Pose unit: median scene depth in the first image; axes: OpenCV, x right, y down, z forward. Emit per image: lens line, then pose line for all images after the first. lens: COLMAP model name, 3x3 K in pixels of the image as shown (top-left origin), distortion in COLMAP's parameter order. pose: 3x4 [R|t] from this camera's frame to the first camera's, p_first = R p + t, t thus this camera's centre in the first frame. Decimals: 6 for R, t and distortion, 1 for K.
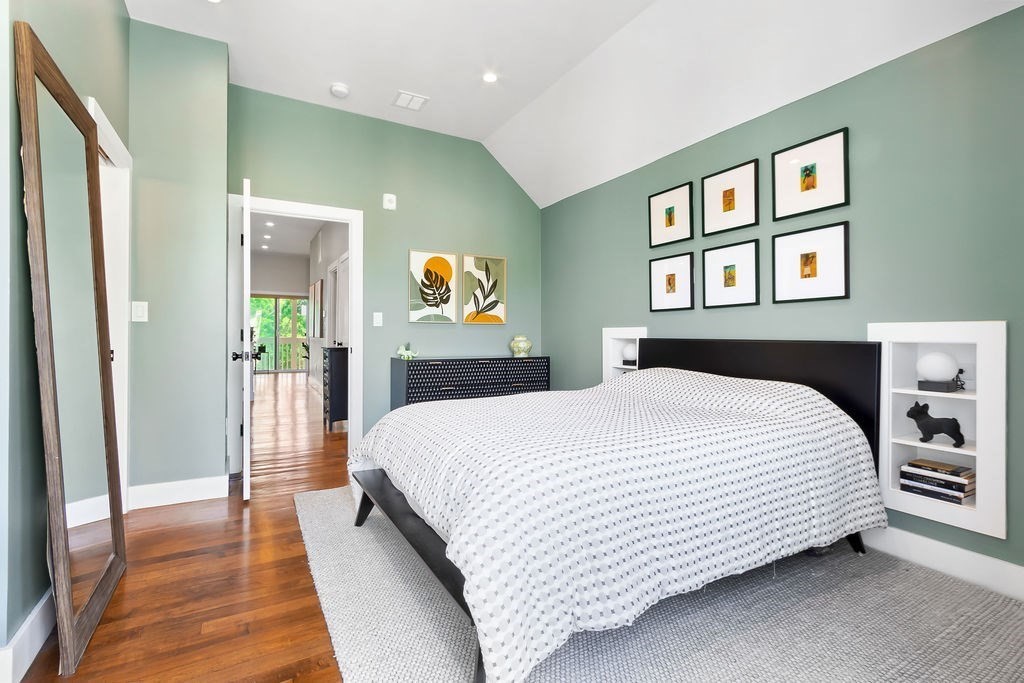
lens RADIAL K [[474.1, 0, 510.3], [0, 474.1, 337.3], [0, 0, 1]] dist [-0.002521, -0.000545]
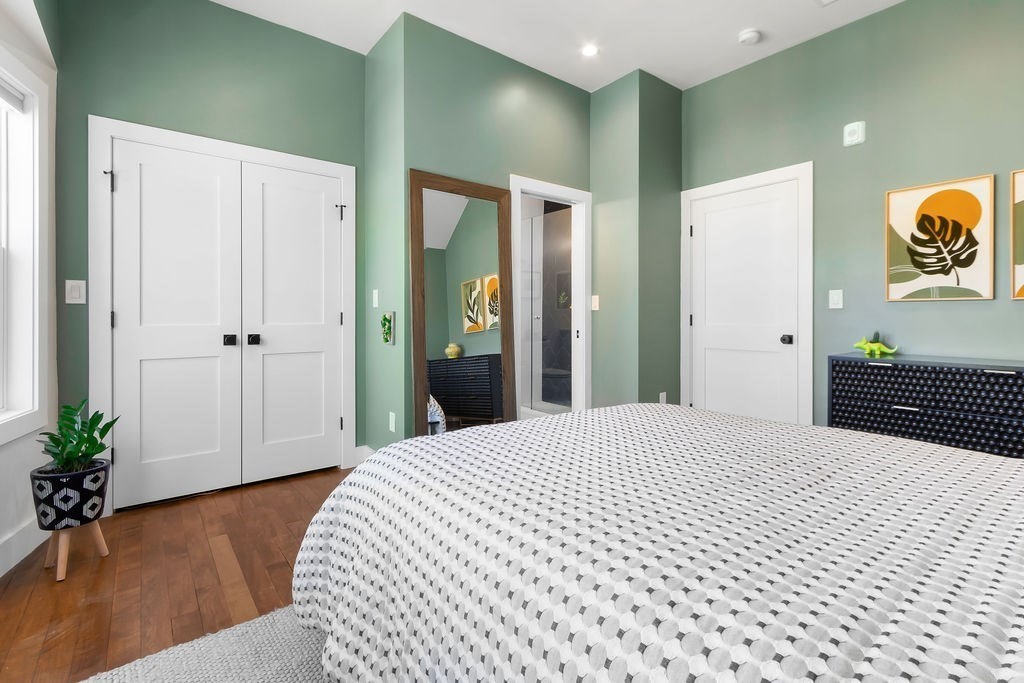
lens RADIAL K [[474.1, 0, 511.0], [0, 474.1, 320.9], [0, 0, 1]] dist [-0.002521, -0.000545]
pose [[0.145320, 0.001857, -0.989383, 0.359658], [-0.007442, 0.999972, 0.000784, -0.001296], [0.989357, 0.007249, 0.145330, 0.373001]]
